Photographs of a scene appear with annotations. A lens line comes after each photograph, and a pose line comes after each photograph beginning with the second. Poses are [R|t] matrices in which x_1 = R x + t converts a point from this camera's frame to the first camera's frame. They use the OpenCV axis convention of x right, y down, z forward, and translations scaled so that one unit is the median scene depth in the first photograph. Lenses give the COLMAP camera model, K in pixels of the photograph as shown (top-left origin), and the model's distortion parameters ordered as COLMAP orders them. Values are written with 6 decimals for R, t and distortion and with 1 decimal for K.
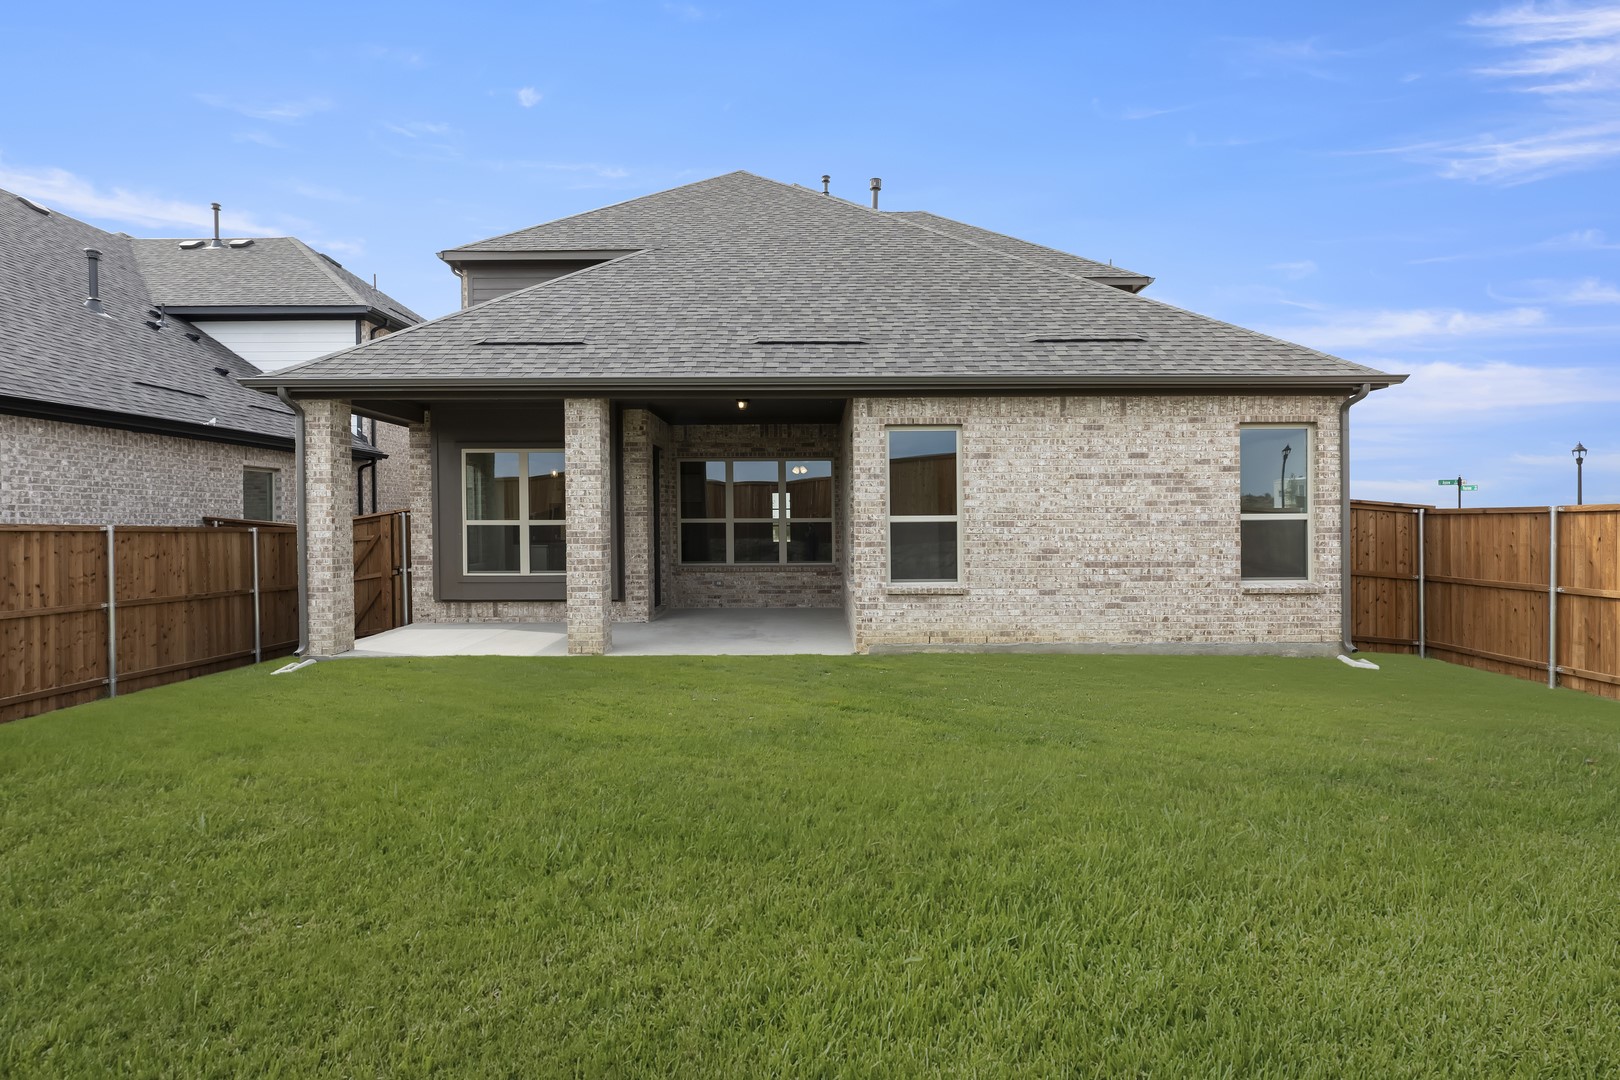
lens RADIAL K [[773.5, 0, 813.7], [0, 773.5, 535.3], [0, 0, 1]] dist [0.000870, 0.000298]
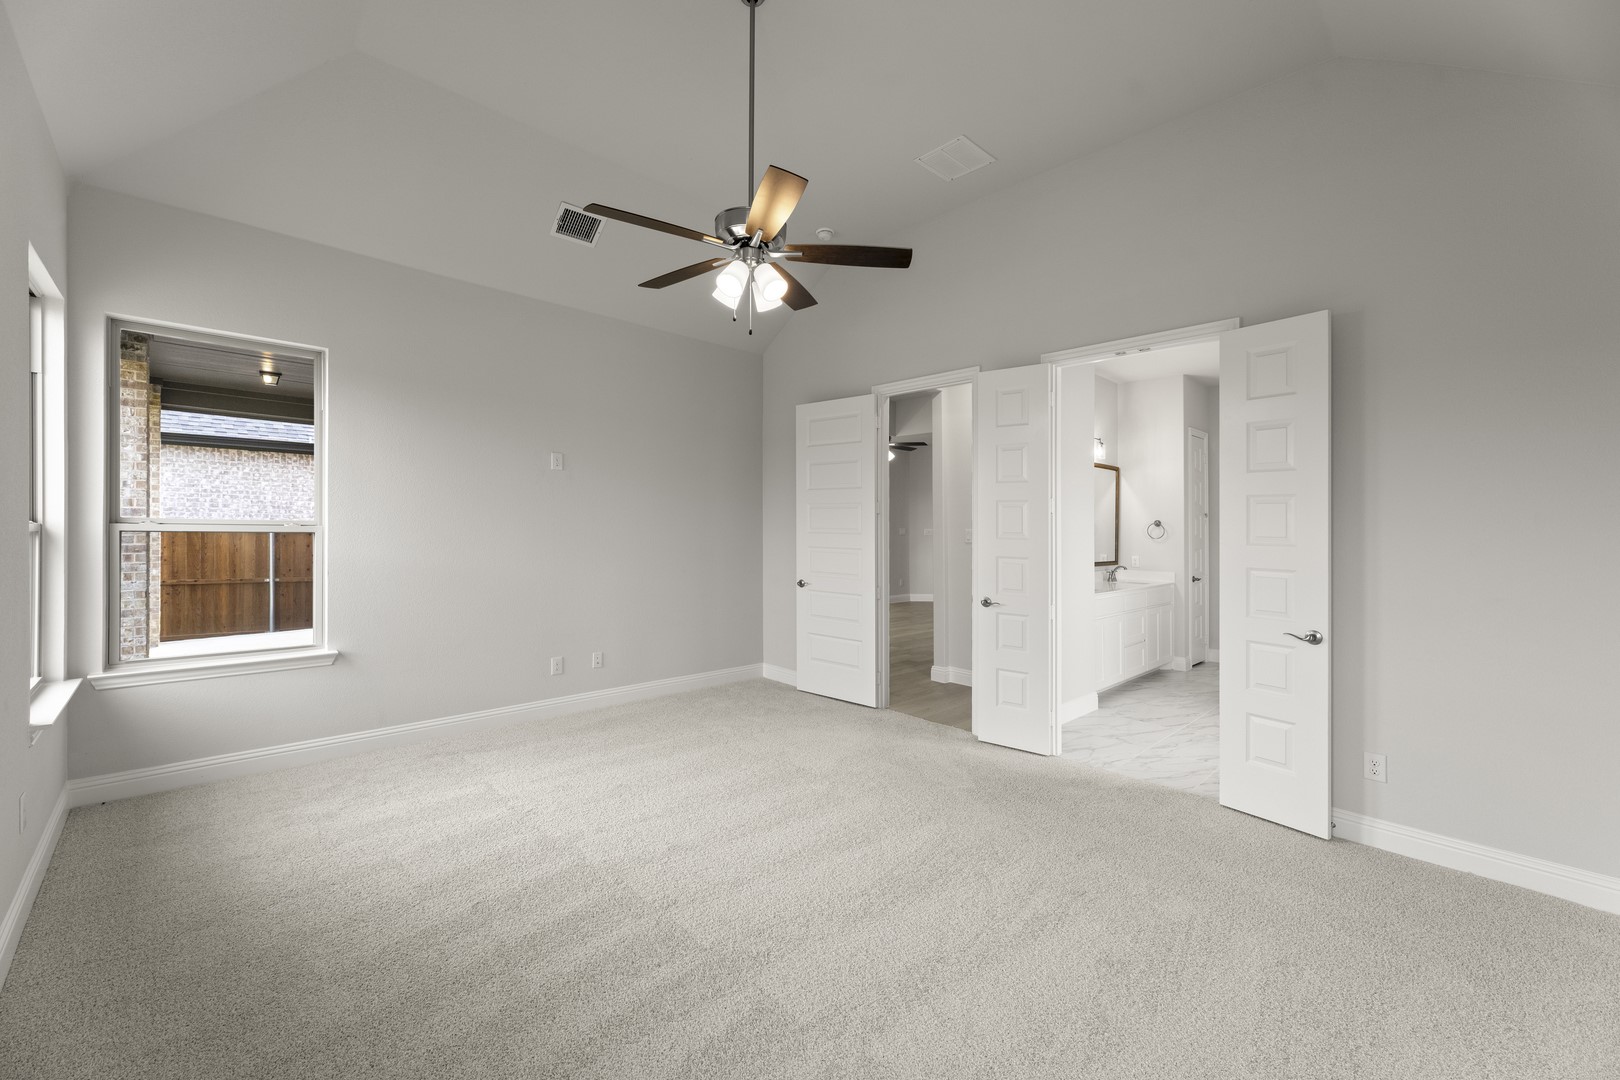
lens RADIAL K [[622.9, 0, 806.4], [0, 622.9, 535.3], [0, 0, 1]] dist [0.002465, 0.000080]
pose [[0.703543, 0.023853, -0.710252, 0.601447], [-0.031925, 0.999488, 0.001943, -0.027886], [0.709935, 0.021307, 0.703945, 1.076403]]
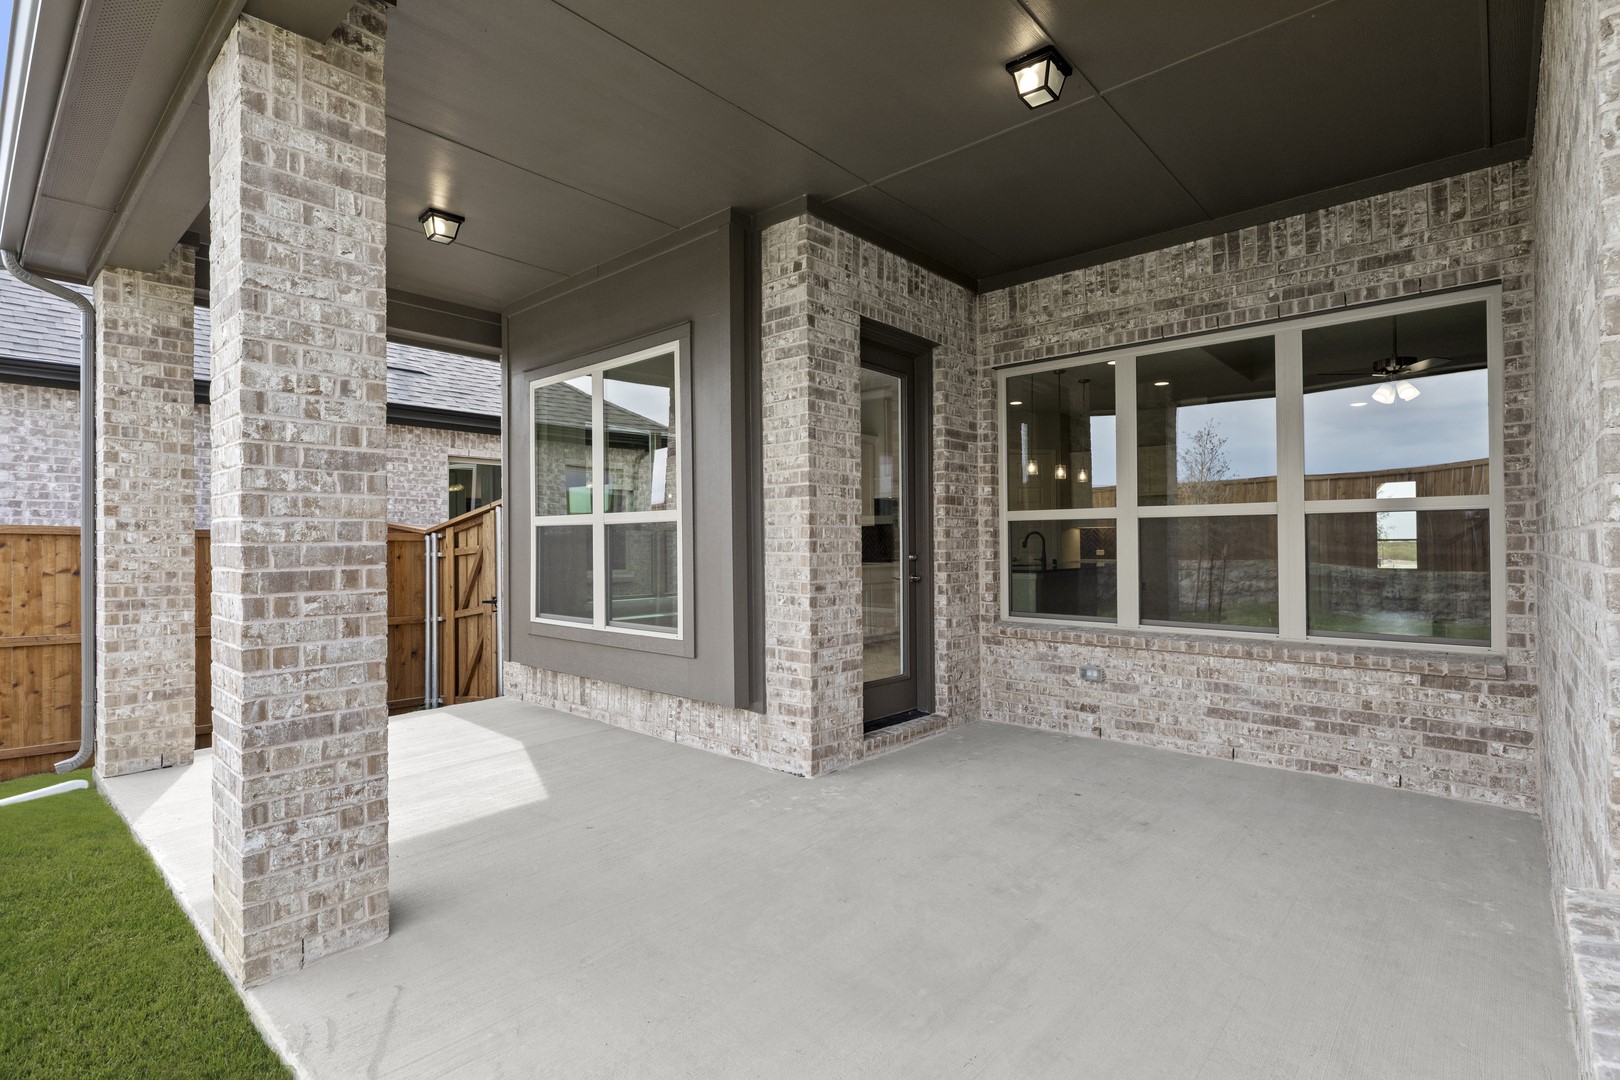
lens RADIAL K [[773.5, 0, 777.5], [0, 773.5, 543.0], [0, 0, 1]] dist [0.000870, 0.000298]
pose [[0.732174, 0.000233, -0.681117, 0.039694], [-0.010675, 0.999881, -0.011133, 0.003386], [0.681034, 0.015423, 0.732090, 0.935003]]
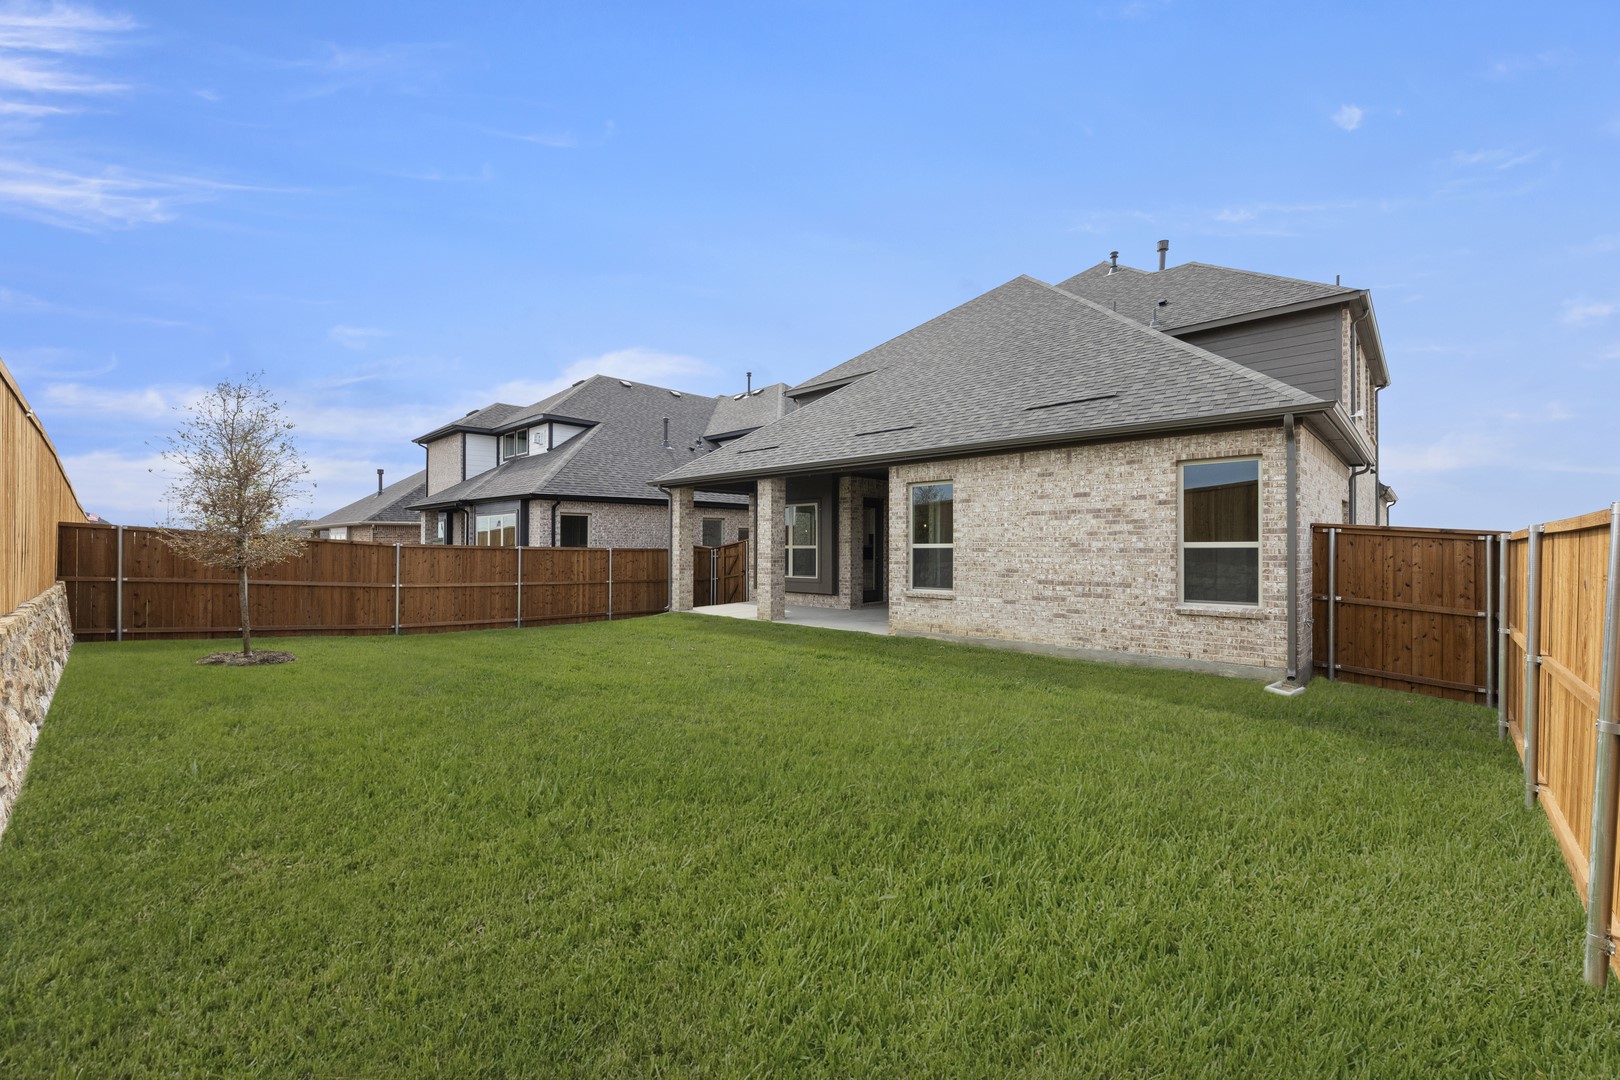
lens RADIAL K [[622.9, 0, 812.1], [0, 622.9, 549.6], [0, 0, 1]] dist [0.002465, 0.000080]
pose [[0.752058, 0.006631, -0.659063, 0.749727], [-0.013513, 0.999894, -0.005360, -0.005075], [0.658958, 0.012937, 0.752068, -0.024621]]
